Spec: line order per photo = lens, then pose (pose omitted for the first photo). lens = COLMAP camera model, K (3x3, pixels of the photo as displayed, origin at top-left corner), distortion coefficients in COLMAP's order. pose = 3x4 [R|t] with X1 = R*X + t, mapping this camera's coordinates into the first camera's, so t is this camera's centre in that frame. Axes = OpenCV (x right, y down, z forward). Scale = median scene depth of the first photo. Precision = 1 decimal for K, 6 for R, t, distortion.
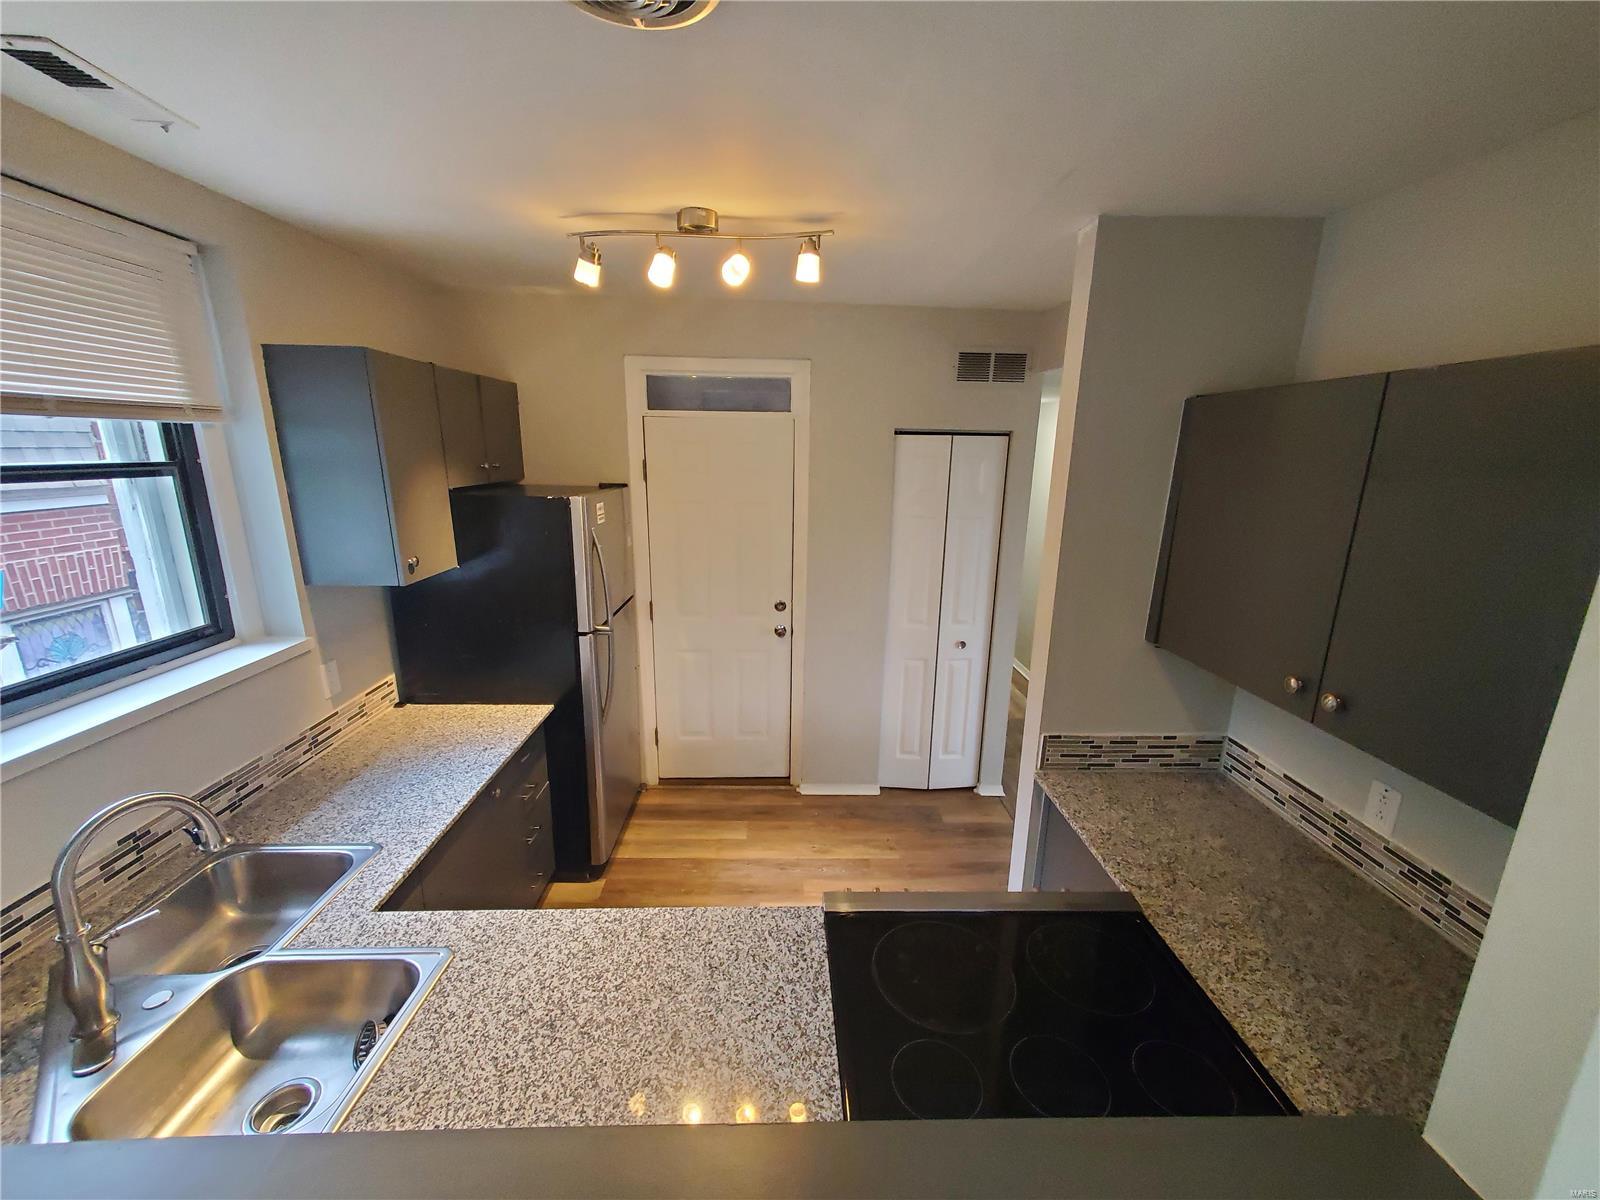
lens RADIAL K [[635.0, 0, 800.1], [0, 635.0, 606.5], [0, 0, 1]] dist [0.013594, -0.002638]
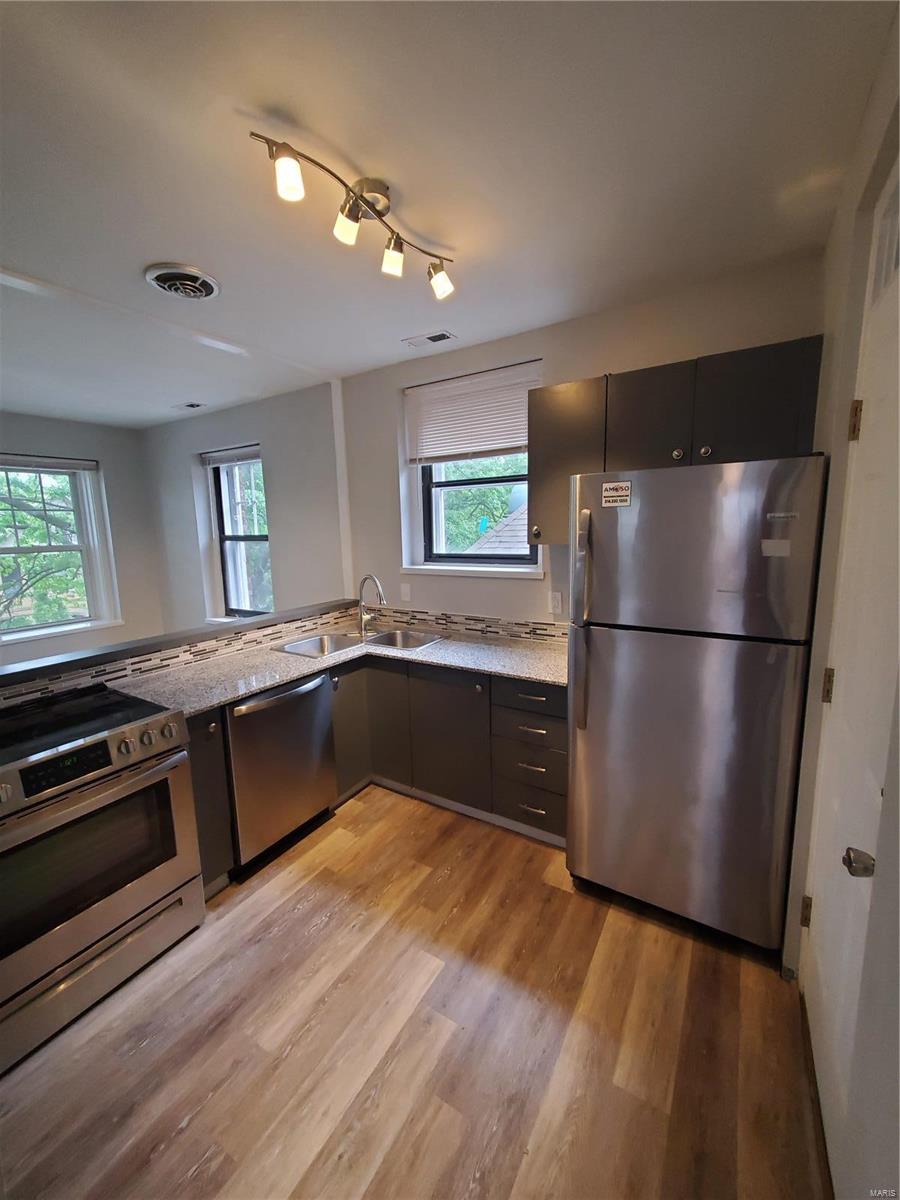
lens RADIAL K [[476.3, 0, 443.6], [0, 476.3, 598.4], [0, 0, 1]] dist [0.013594, -0.002638]
pose [[-0.561782, 0.125430, -0.817722, 0.469315], [-0.183756, 0.944828, 0.271170, -0.196510], [0.806619, 0.302600, -0.507739, 1.573552]]
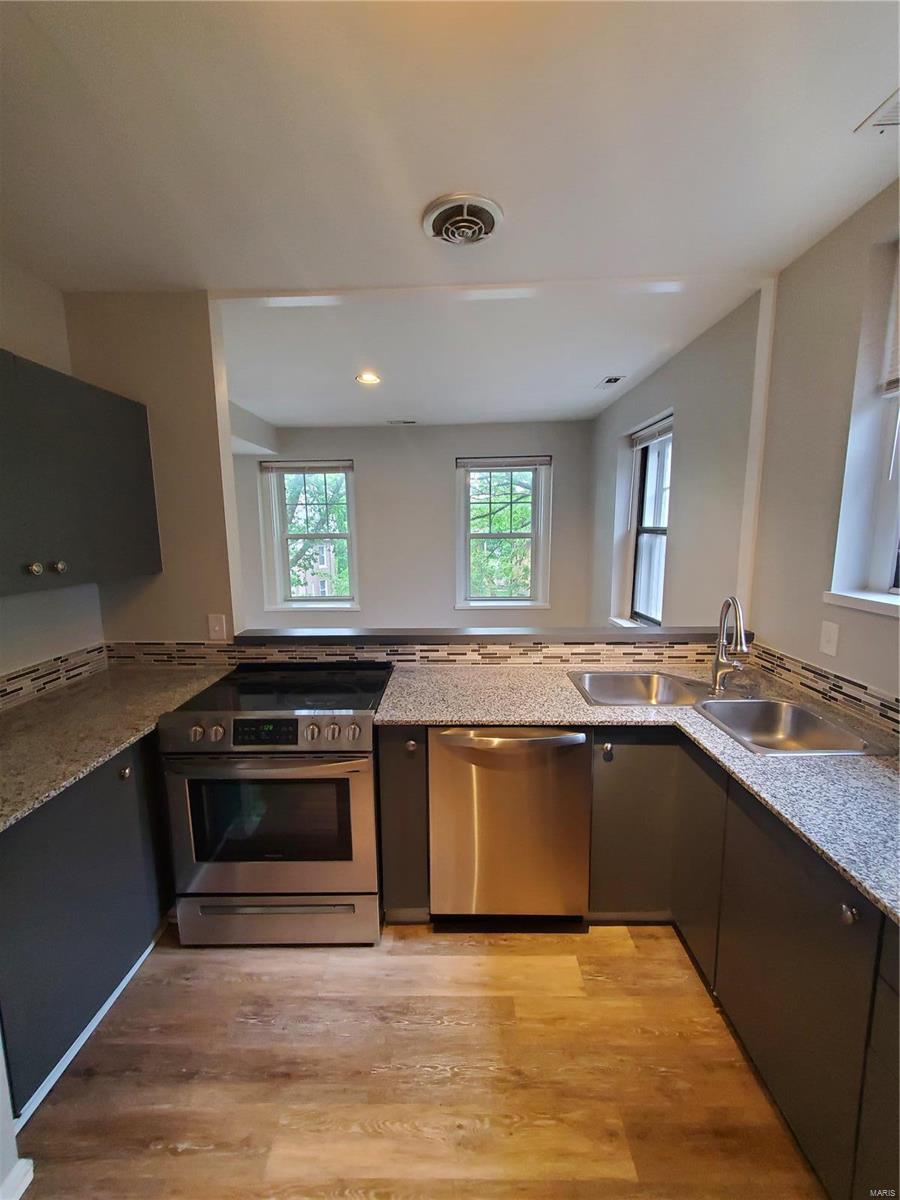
lens RADIAL K [[476.3, 0, 443.6], [0, 476.3, 598.4], [0, 0, 1]] dist [0.013594, -0.002638]
pose [[-0.998742, -0.011644, 0.048766, -0.136345], [0.008056, 0.922749, 0.385317, -0.165170], [-0.049486, 0.385225, -0.921495, 1.455818]]
